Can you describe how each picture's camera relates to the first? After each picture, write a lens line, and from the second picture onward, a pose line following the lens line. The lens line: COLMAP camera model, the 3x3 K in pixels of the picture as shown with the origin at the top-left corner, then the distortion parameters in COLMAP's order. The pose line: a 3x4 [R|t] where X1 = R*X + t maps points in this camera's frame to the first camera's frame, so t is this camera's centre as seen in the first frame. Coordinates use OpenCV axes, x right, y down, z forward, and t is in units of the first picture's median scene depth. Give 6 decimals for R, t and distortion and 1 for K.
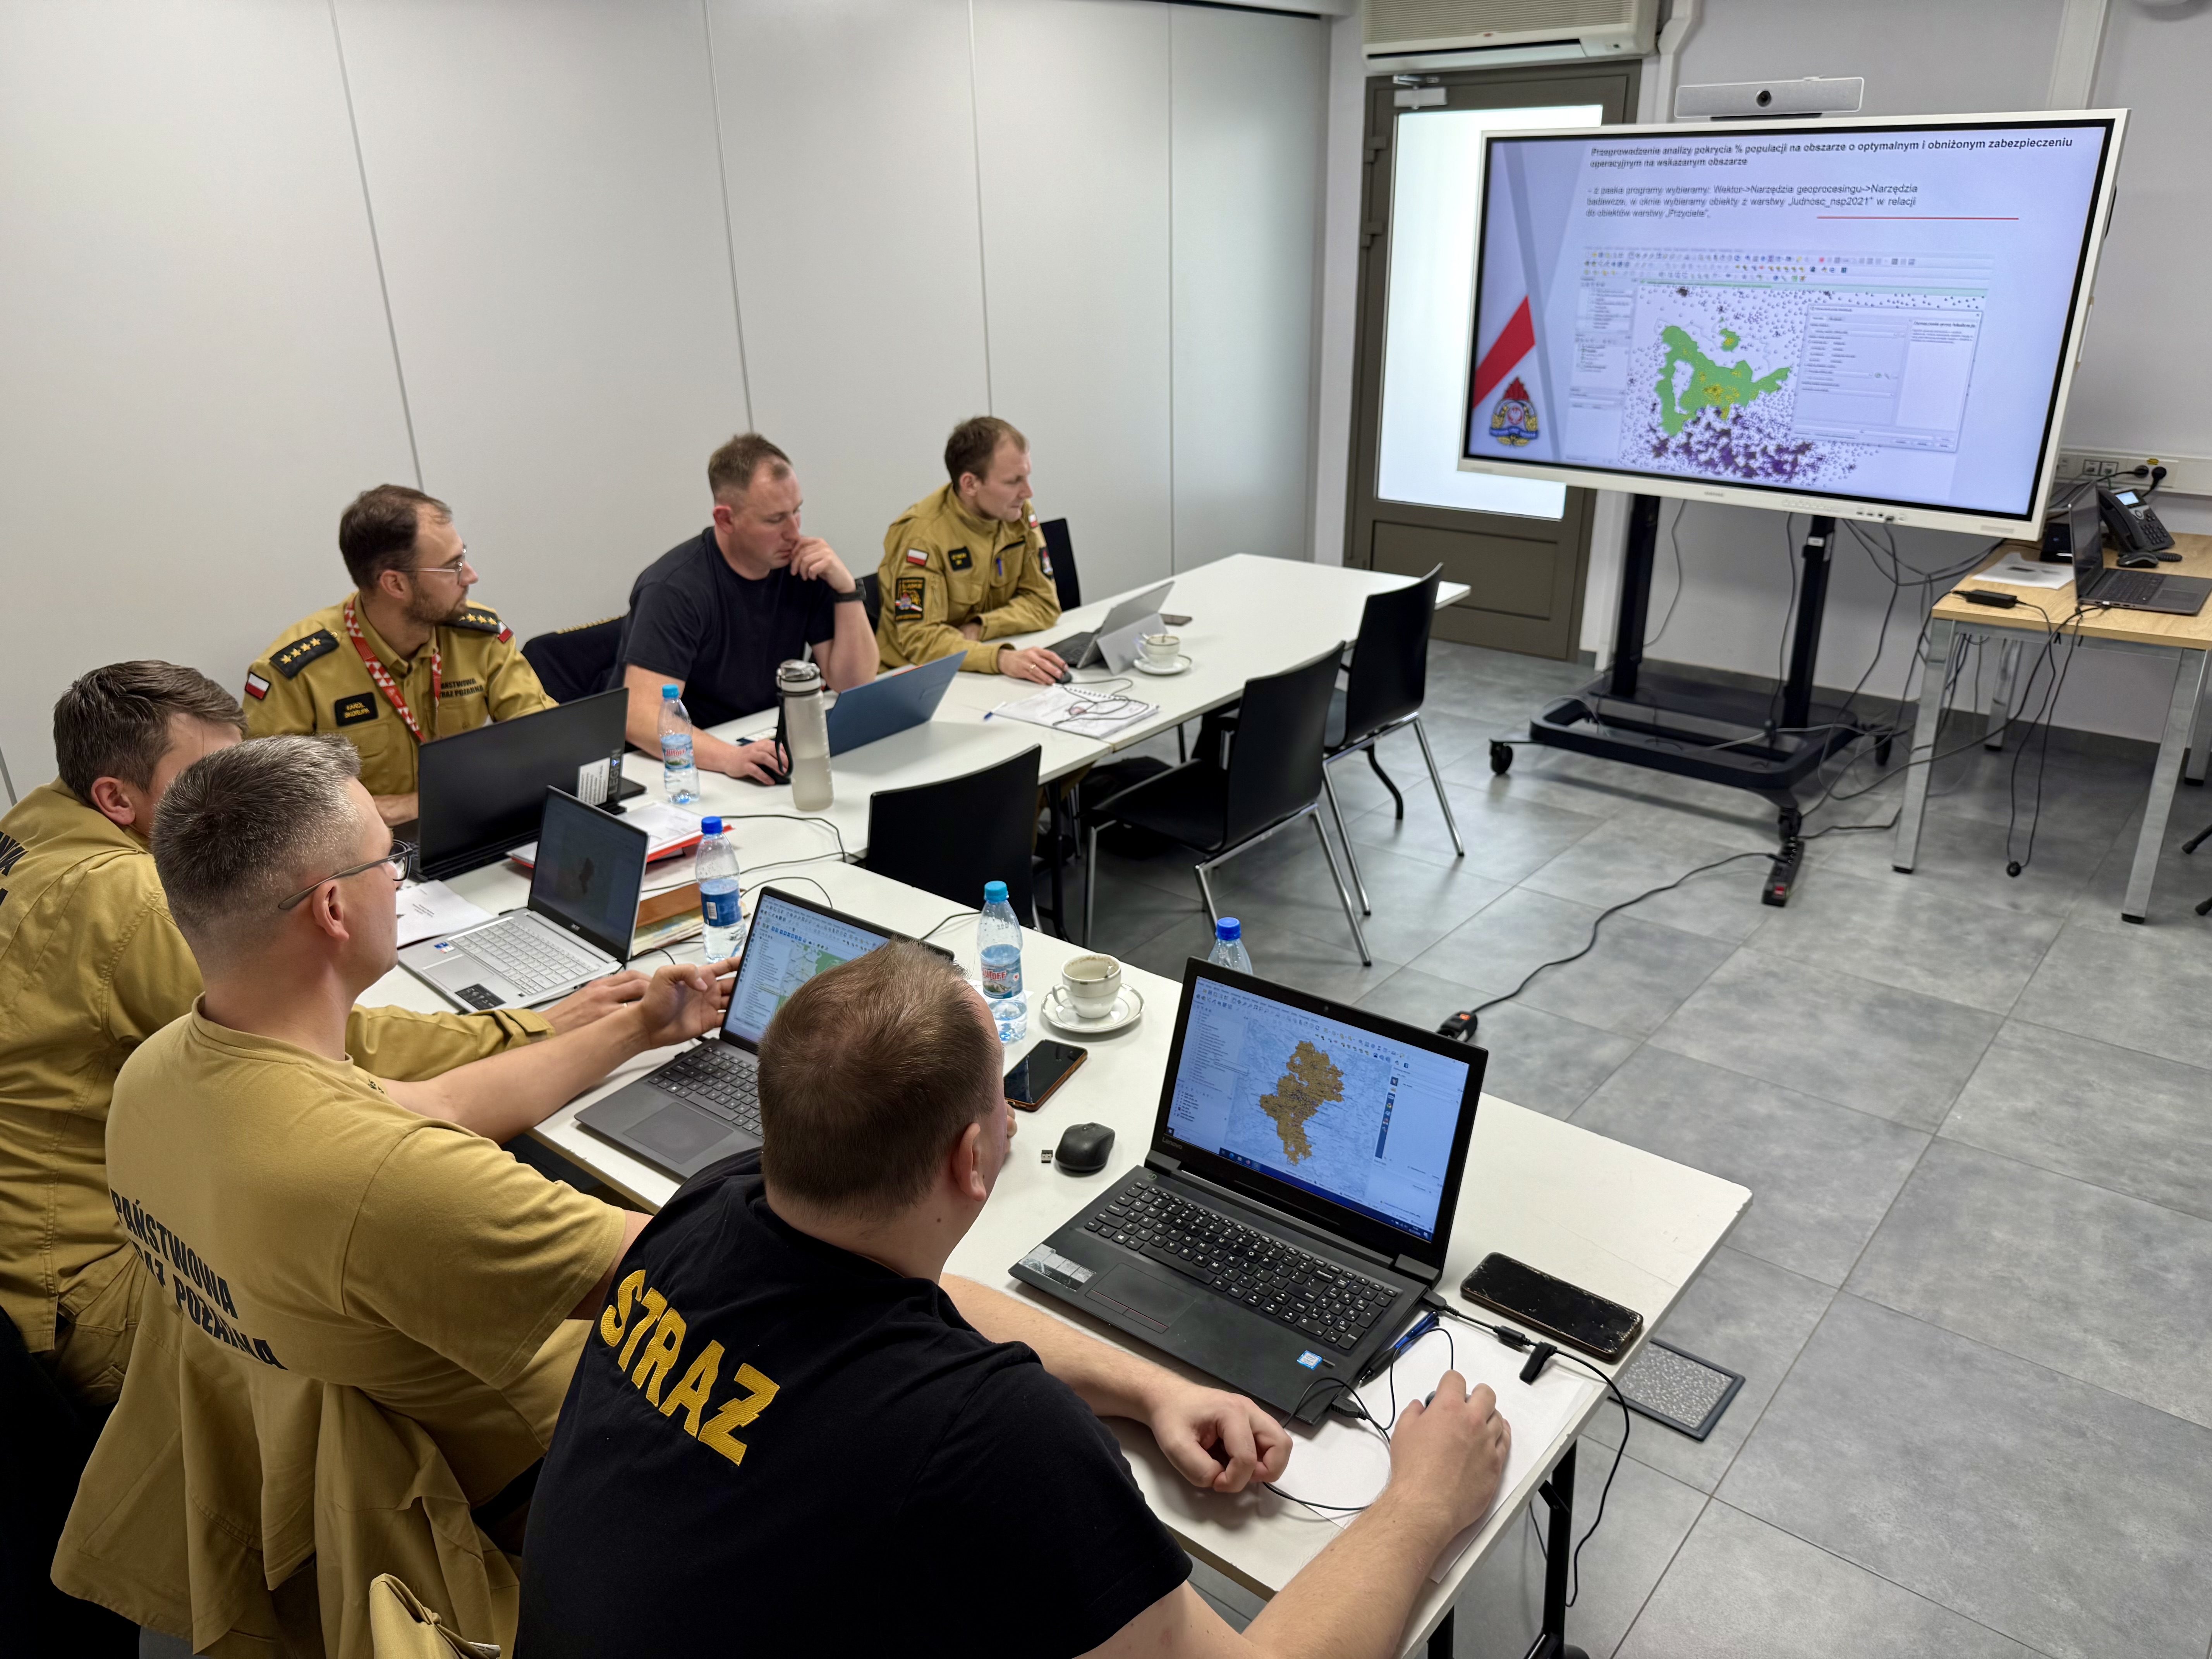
lens RADIAL K [[1605.8, 0, 1106.0], [0, 1605.8, 829.5], [0, 0, 1]] dist [-0.001870, -0.002203]
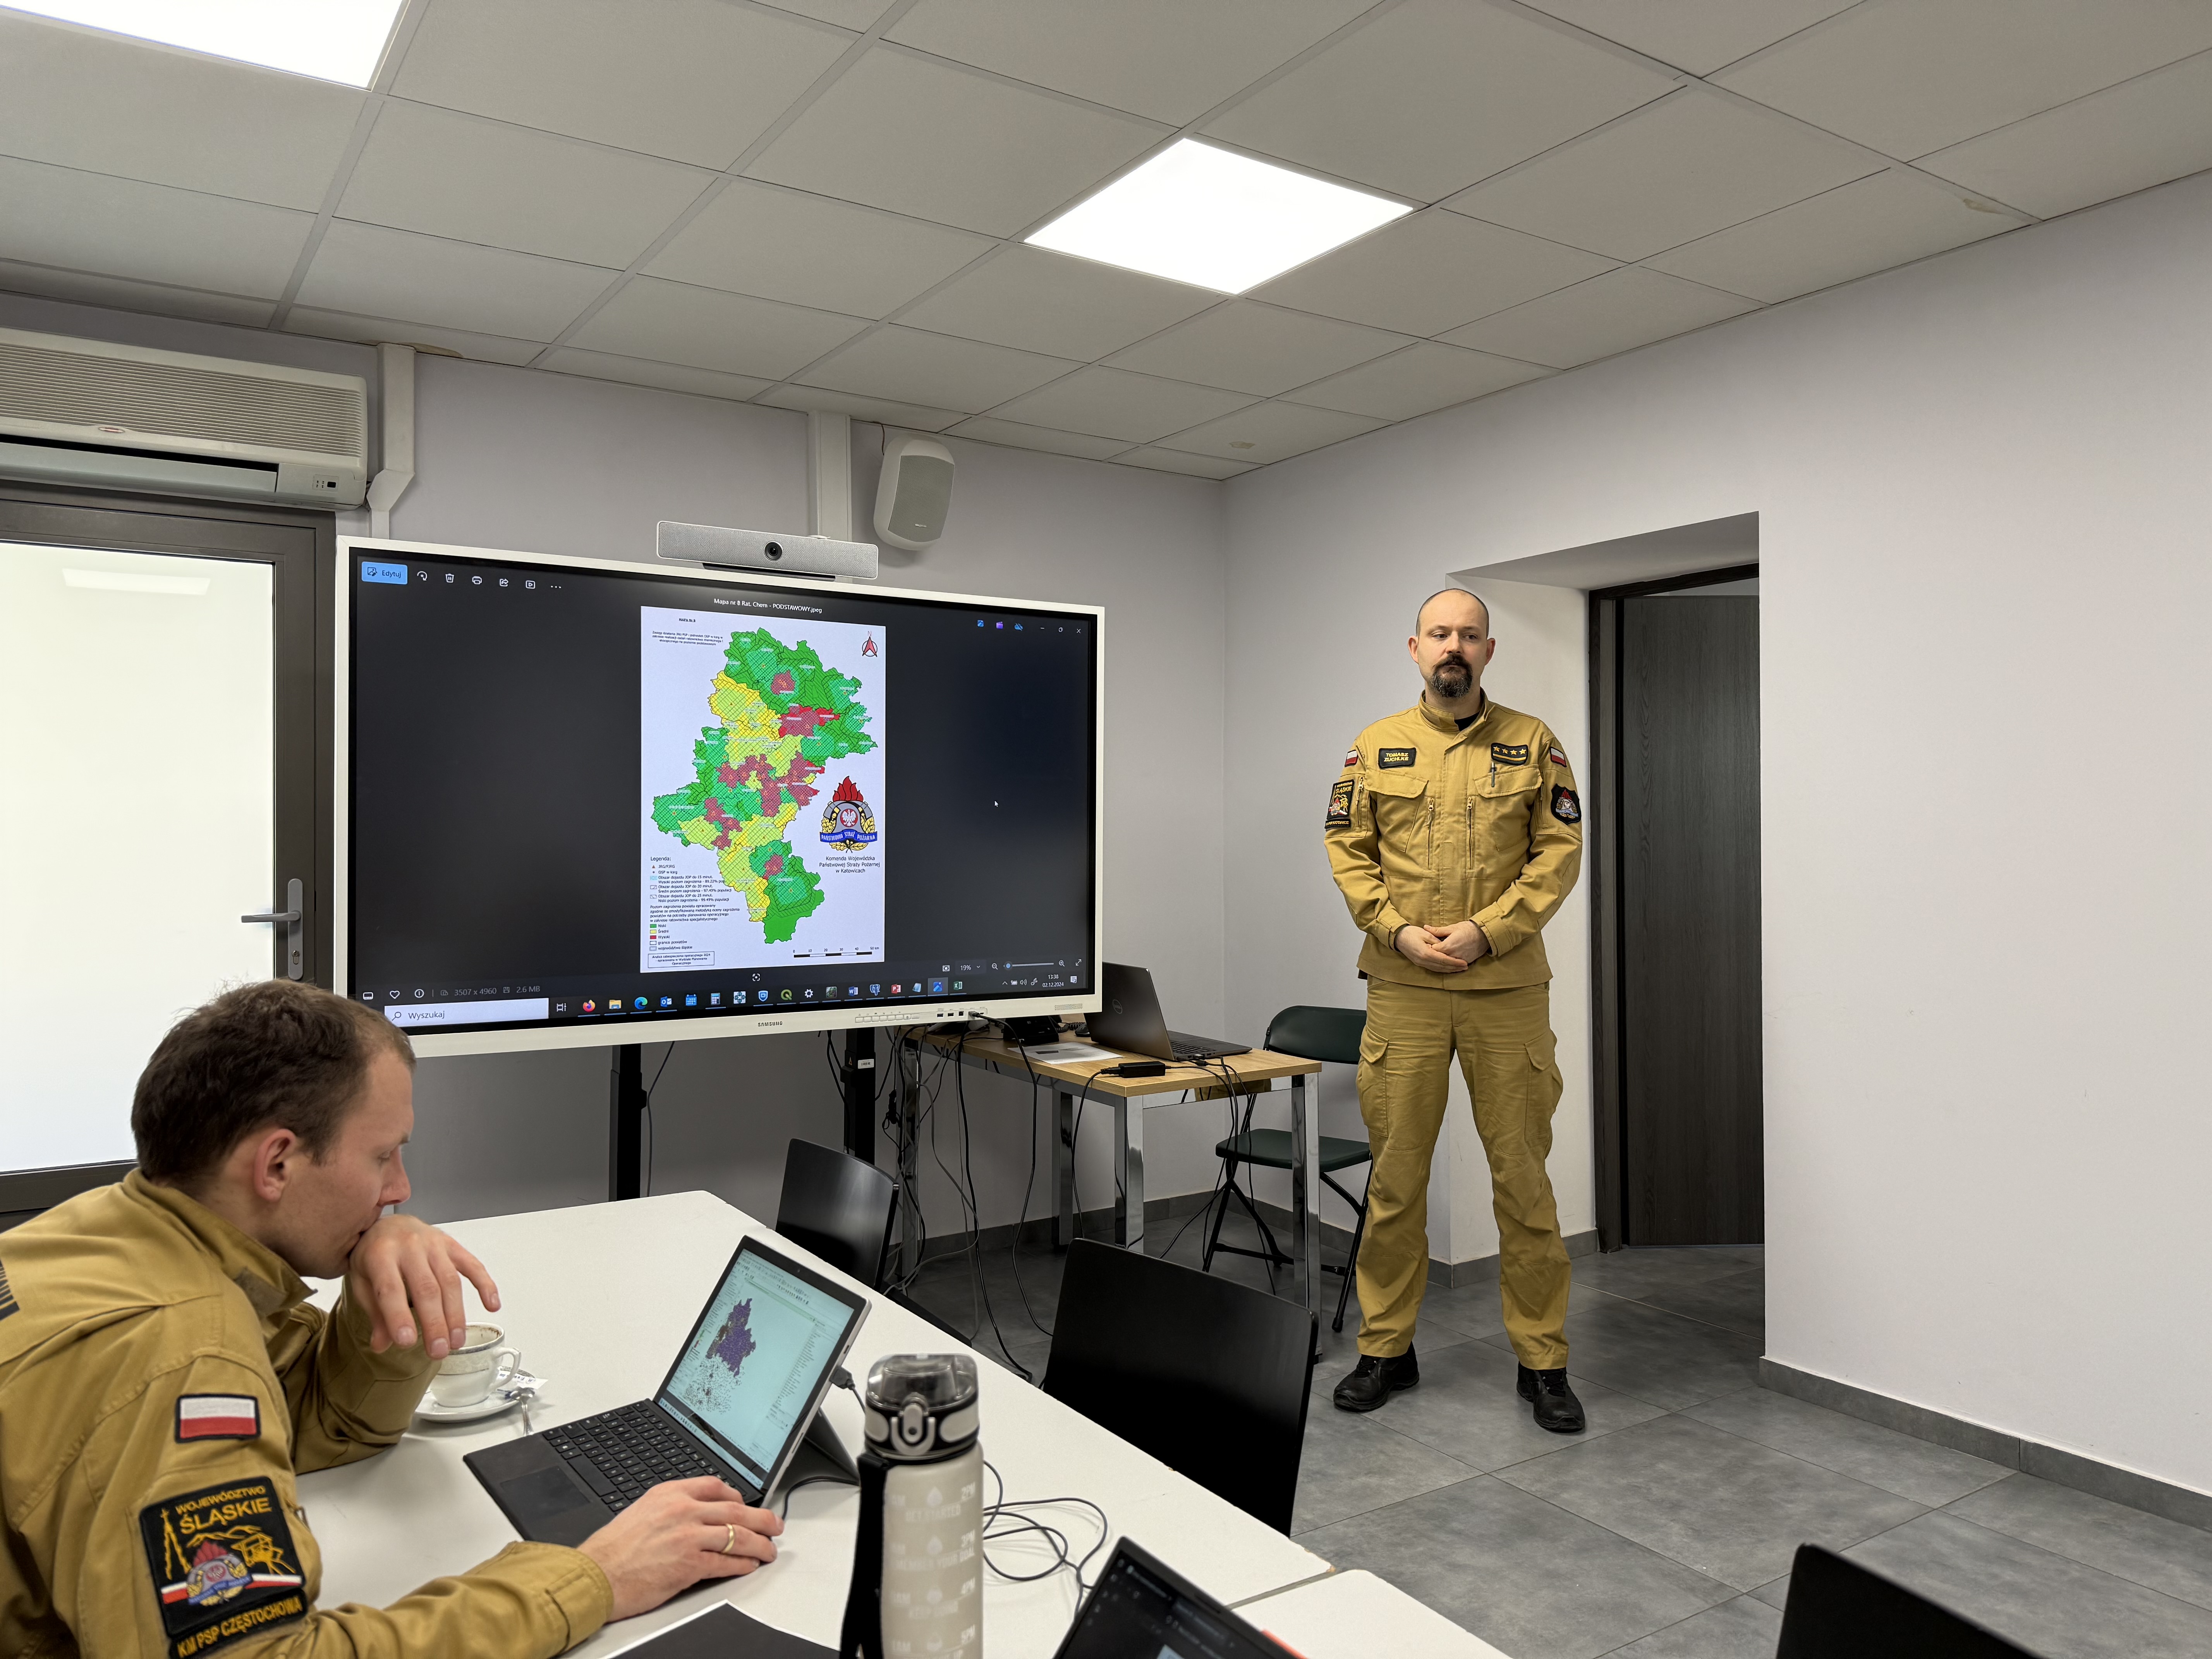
lens RADIAL K [[1605.8, 0, 1106.0], [0, 1605.8, 829.5], [0, 0, 1]] dist [-0.001870, -0.002203]
pose [[0.313109, 0.002961, 0.949713, -0.325943], [0.354700, 0.927269, -0.119831, -0.163167], [-0.880994, 0.374384, 0.289286, 0.670317]]
